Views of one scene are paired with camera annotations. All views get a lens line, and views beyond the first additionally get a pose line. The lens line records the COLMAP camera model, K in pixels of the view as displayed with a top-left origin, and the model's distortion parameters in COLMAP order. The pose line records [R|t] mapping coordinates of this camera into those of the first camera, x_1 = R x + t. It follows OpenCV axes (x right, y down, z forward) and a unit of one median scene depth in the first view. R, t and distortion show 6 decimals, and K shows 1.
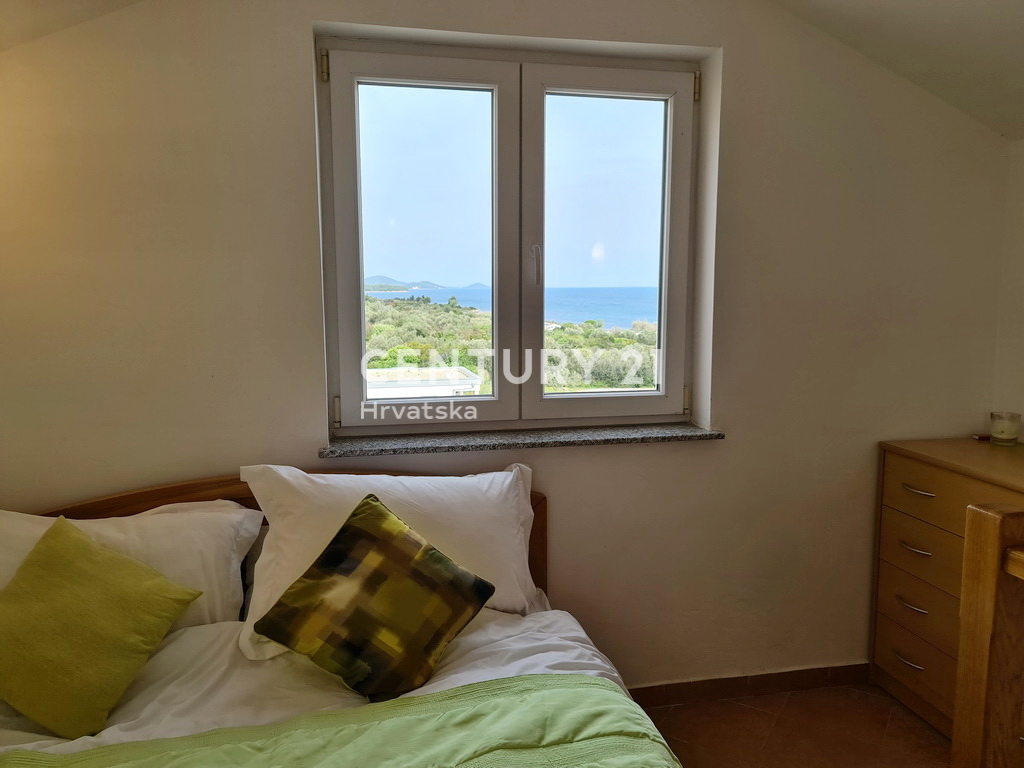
lens RADIAL K [[761.2, 0, 515.1], [0, 761.2, 387.1], [0, 0, 1]] dist [0.069530, -0.001011]
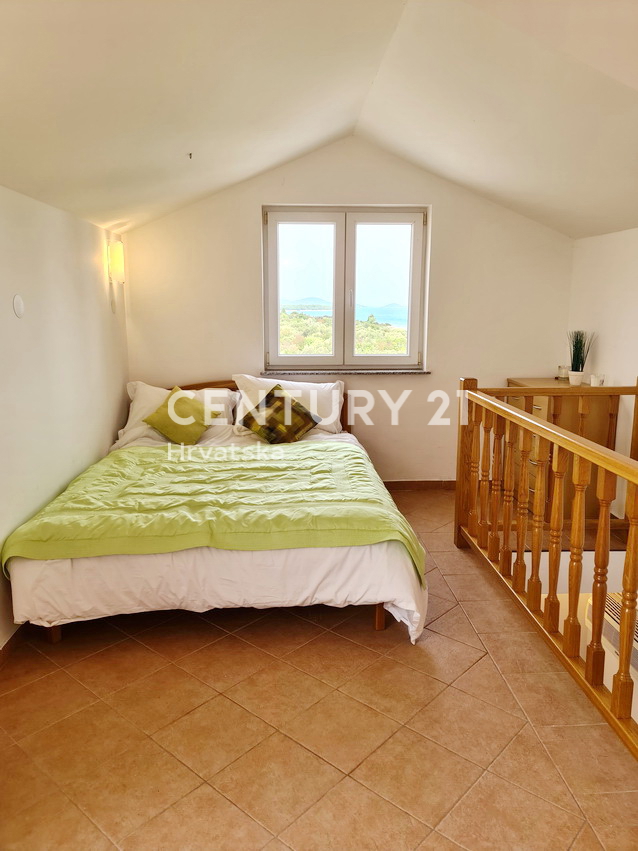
lens RADIAL K [[632.6, 0, 319.0], [0, 632.6, 425.5], [0, 0, 1]] dist [0.069530, -0.001011]
pose [[0.986557, 0.031809, -0.160295, 0.274980], [-0.022973, 0.998128, 0.056678, 0.132863], [0.161798, -0.052233, 0.985441, -1.035730]]
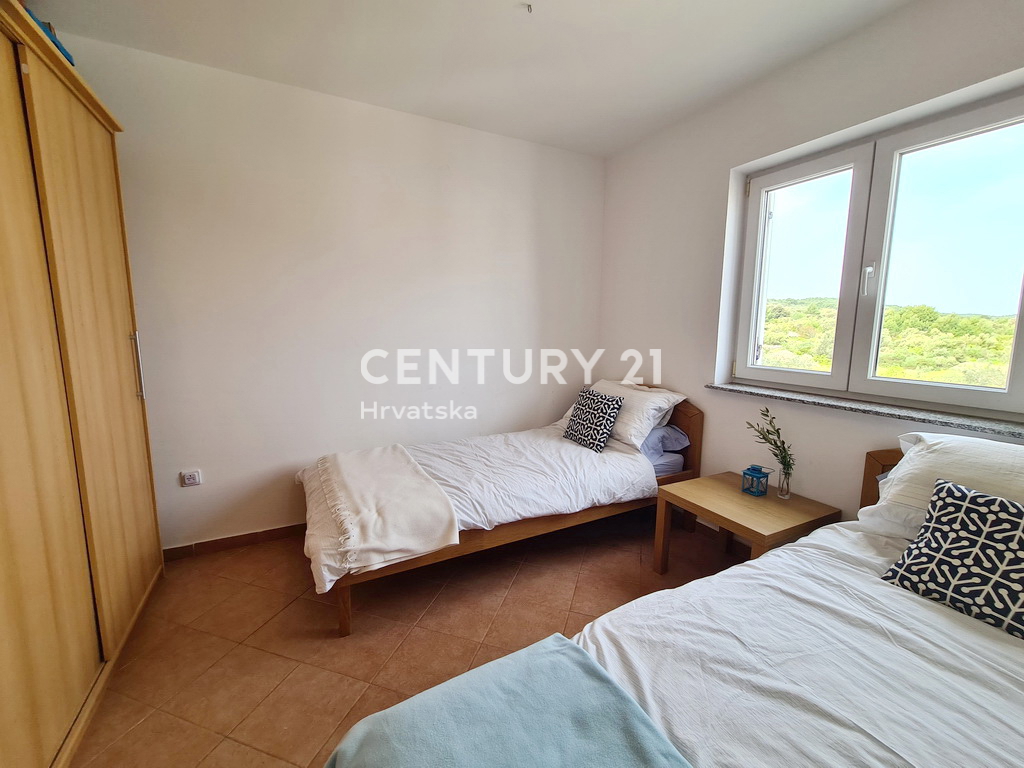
lens RADIAL K [[431.4, 0, 512.0], [0, 431.4, 384.0], [0, 0, 1]] dist [-0.001513, -0.000667]
pose [[0.250036, 0.139487, -0.958136, 0.705437], [-0.124795, 0.985957, 0.110971, 0.020493], [0.960160, 0.091824, 0.263932, 0.191436]]
